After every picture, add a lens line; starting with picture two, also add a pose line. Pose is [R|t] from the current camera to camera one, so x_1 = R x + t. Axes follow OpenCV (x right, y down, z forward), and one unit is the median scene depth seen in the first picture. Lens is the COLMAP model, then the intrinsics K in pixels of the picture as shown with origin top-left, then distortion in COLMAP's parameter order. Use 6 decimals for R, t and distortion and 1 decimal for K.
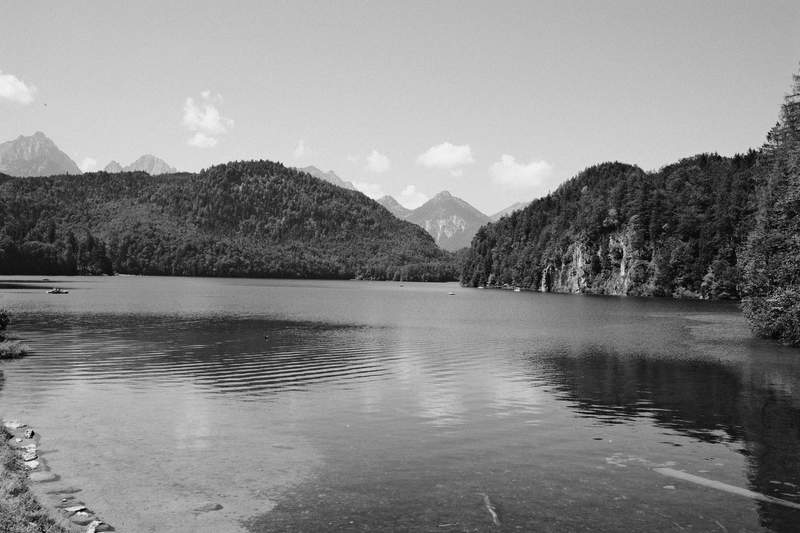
lens RADIAL K [[821.9, 0, 400.0], [0, 821.9, 266.5], [0, 0, 1]] dist [-0.052655, 0.111229]
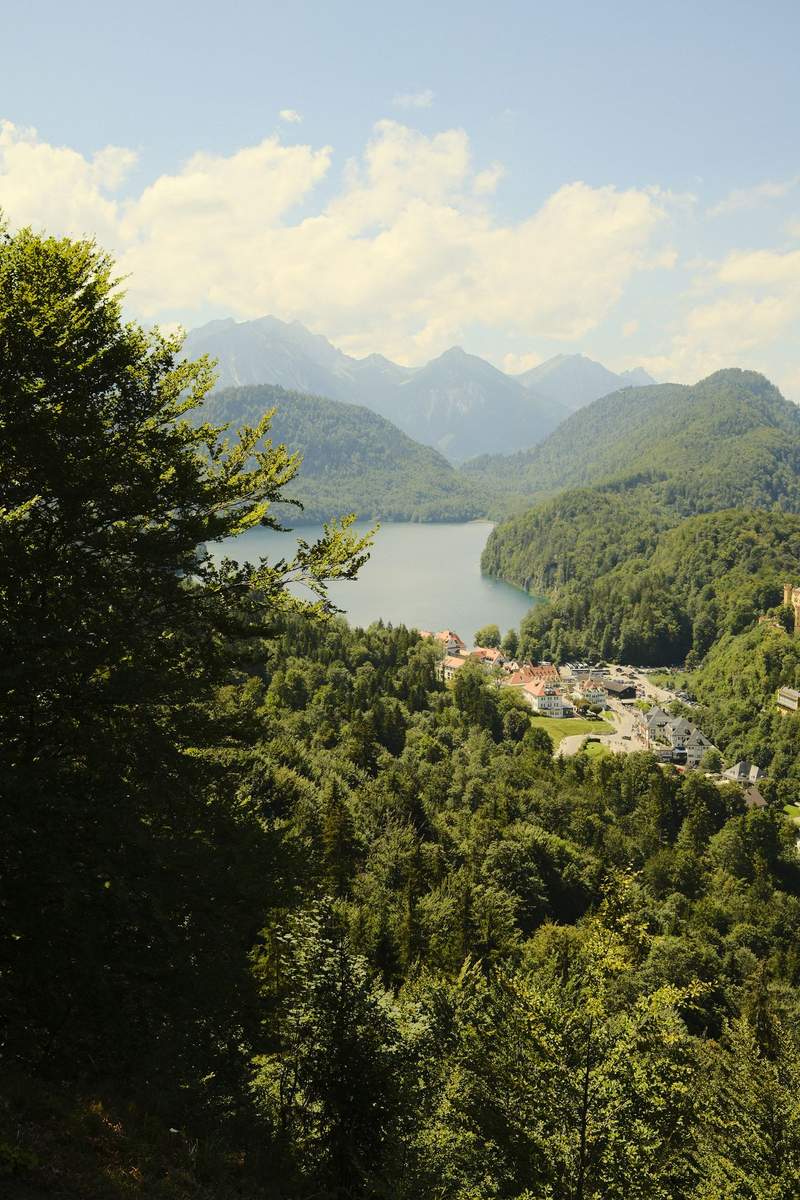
lens RADIAL K [[1232.9, 0, 400.0], [0, 1232.9, 600.0], [0, 0, 1]] dist [-0.052655, 0.111229]
pose [[0.999766, -0.020436, 0.007085, -0.029969], [0.019325, 0.991096, 0.131742, -0.073755], [-0.009715, -0.131574, 0.991259, -0.405653]]
